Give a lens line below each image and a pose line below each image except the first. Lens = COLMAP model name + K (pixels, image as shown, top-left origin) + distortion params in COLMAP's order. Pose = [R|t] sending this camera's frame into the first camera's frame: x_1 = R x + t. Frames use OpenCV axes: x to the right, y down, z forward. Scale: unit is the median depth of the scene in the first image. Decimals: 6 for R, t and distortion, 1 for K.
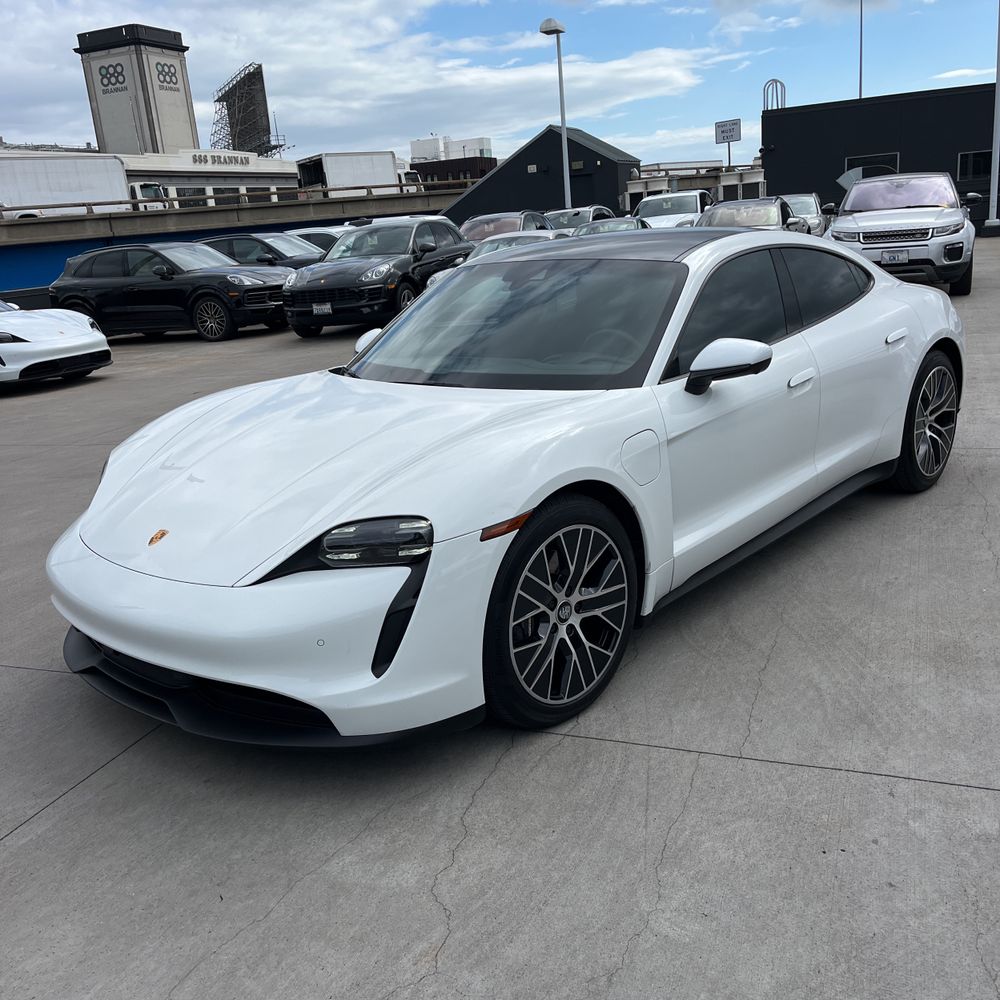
lens RADIAL K [[1016.3, 0, 507.2], [0, 1016.3, 501.5], [0, 0, 1]] dist [0.022994, 0.000000]
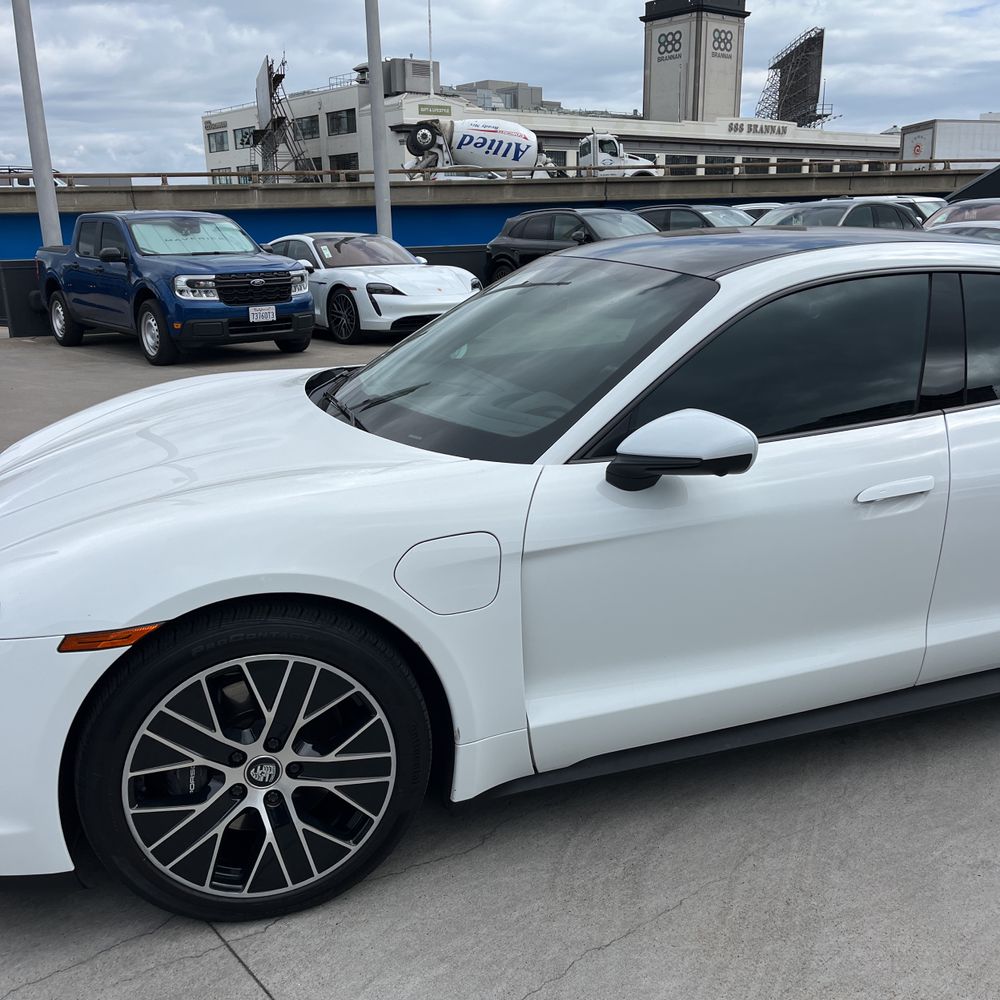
lens RADIAL K [[1016.3, 0, 488.0], [0, 1016.3, 515.1], [0, 0, 1]] dist [0.022994, 0.000000]
pose [[0.867711, 0.203227, -0.453625, 0.405192], [-0.186042, 0.979051, 0.082752, -0.127259], [0.460940, 0.012588, 0.887342, 0.399753]]
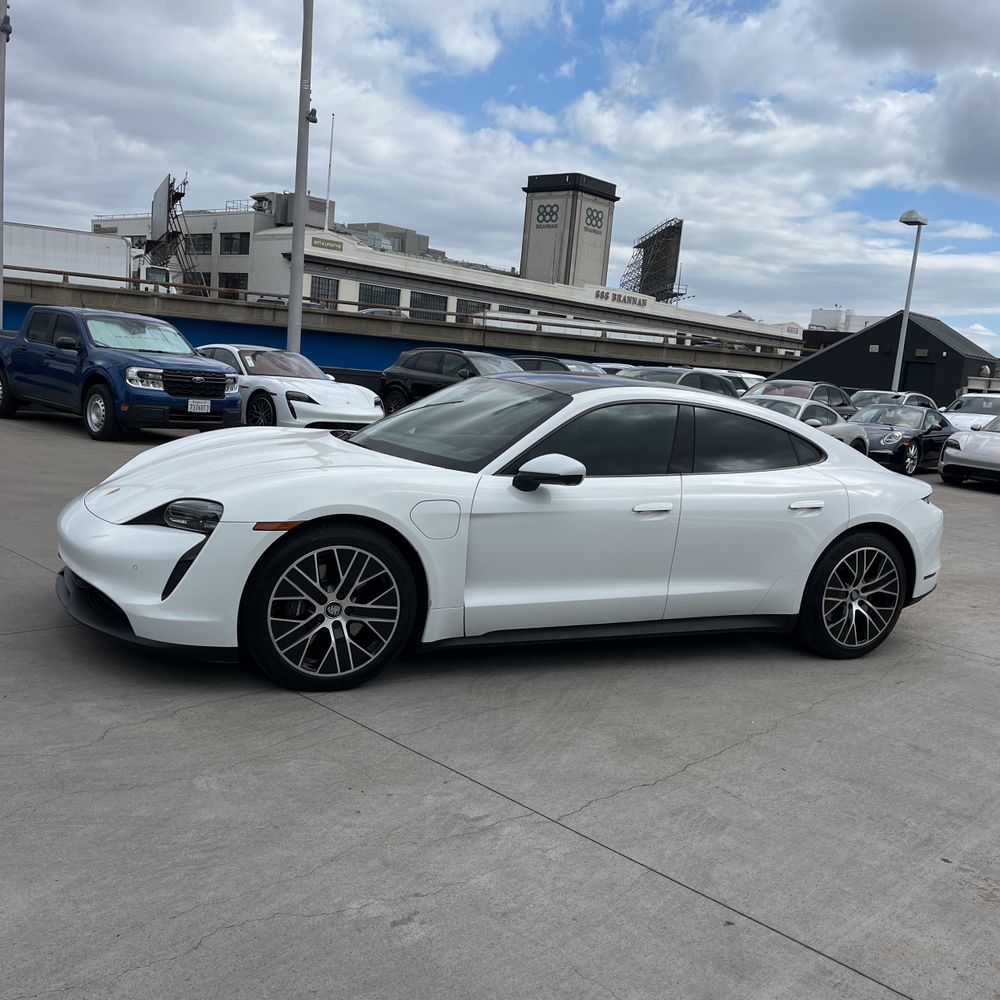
lens RADIAL K [[1016.3, 0, 513.4], [0, 1016.3, 508.5], [0, 0, 1]] dist [0.022994, 0.000000]
pose [[0.916774, 0.219305, -0.333812, 0.610089], [-0.261326, 0.961404, -0.086085, 0.028921], [0.302049, 0.166155, 0.938701, -0.194646]]
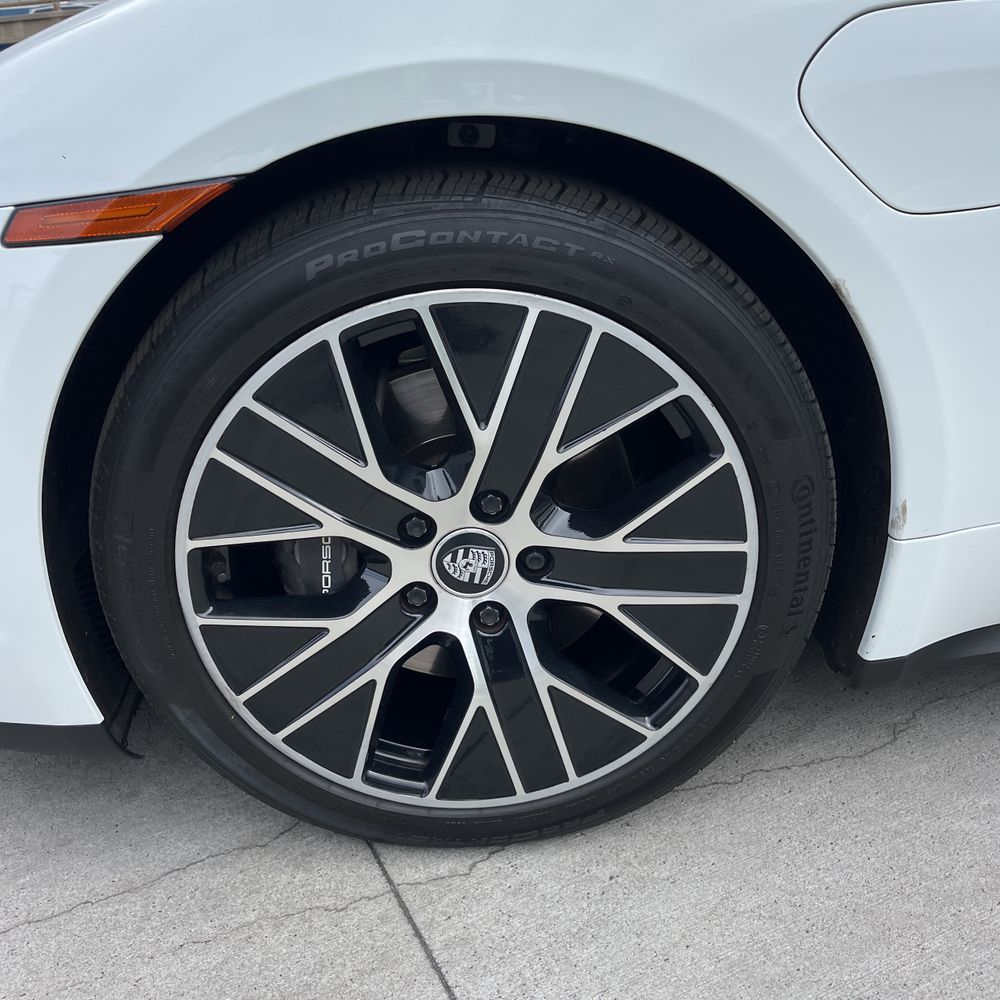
lens RADIAL K [[1016.3, 0, 487.9], [0, 1016.3, 503.6], [0, 0, 1]] dist [0.022994, 0.000000]
pose [[0.730101, 0.313750, -0.607053, 0.218215], [-0.181866, 0.945539, 0.269964, 0.002611], [0.658693, -0.086699, 0.747400, 0.667468]]
